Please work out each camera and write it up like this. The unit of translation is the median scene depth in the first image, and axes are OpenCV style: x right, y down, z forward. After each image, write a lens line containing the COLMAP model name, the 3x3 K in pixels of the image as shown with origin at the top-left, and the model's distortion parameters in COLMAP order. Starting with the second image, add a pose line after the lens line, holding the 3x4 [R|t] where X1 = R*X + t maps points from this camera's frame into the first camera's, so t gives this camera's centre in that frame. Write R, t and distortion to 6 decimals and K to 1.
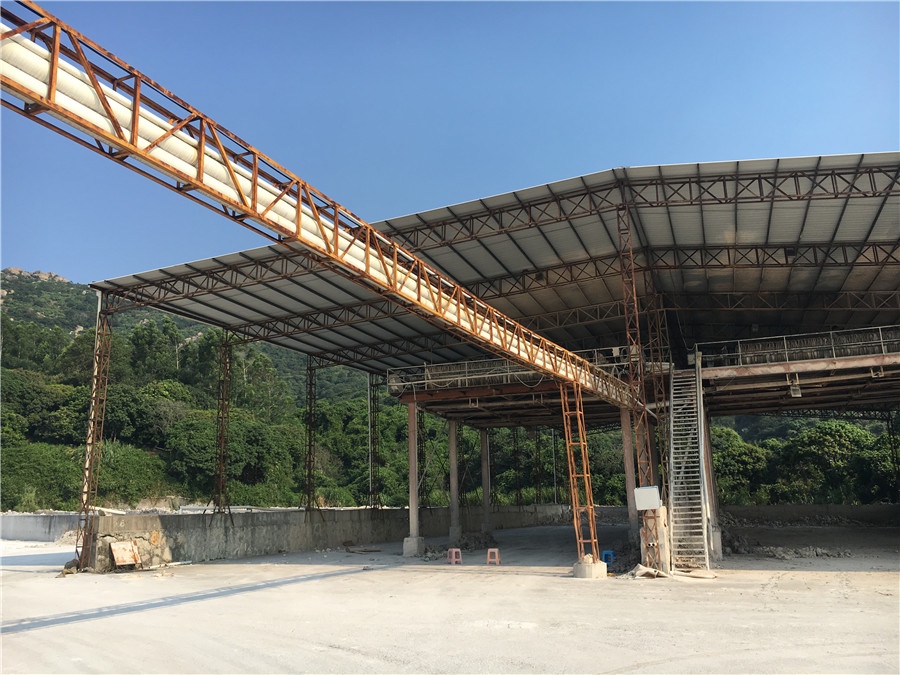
lens RADIAL K [[750.9, 0, 436.1], [0, 750.9, 337.1], [0, 0, 1]] dist [0.065969, -0.010108]
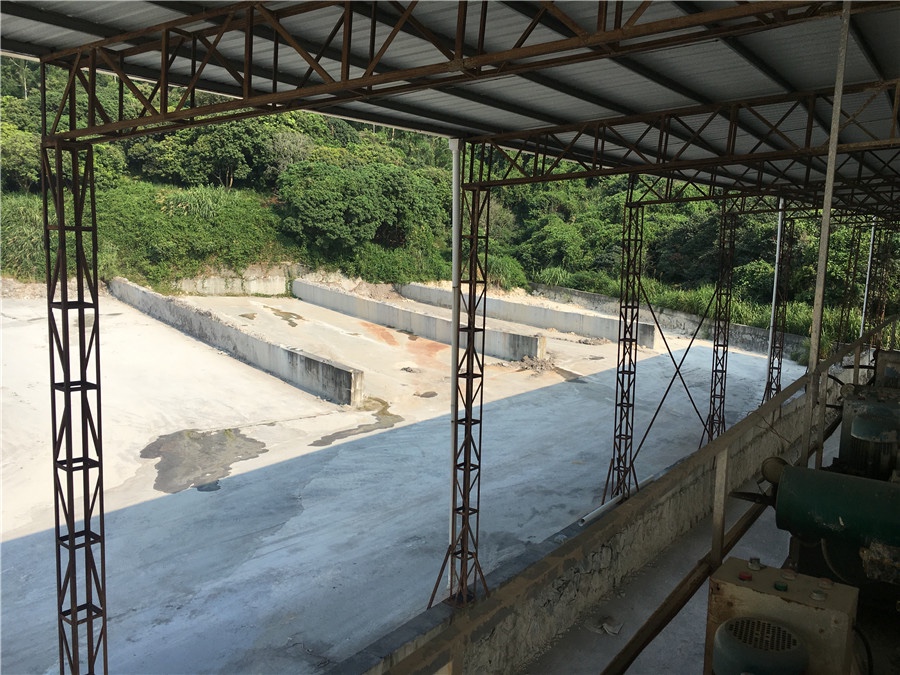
lens RADIAL K [[750.9, 0, 436.1], [0, 750.9, 337.1], [0, 0, 1]] dist [0.065969, -0.010108]
pose [[0.968276, 0.086360, -0.234485, -0.009842], [0.002264, 0.935311, 0.353821, 0.006547], [0.249872, -0.343127, 0.905443, 0.286957]]
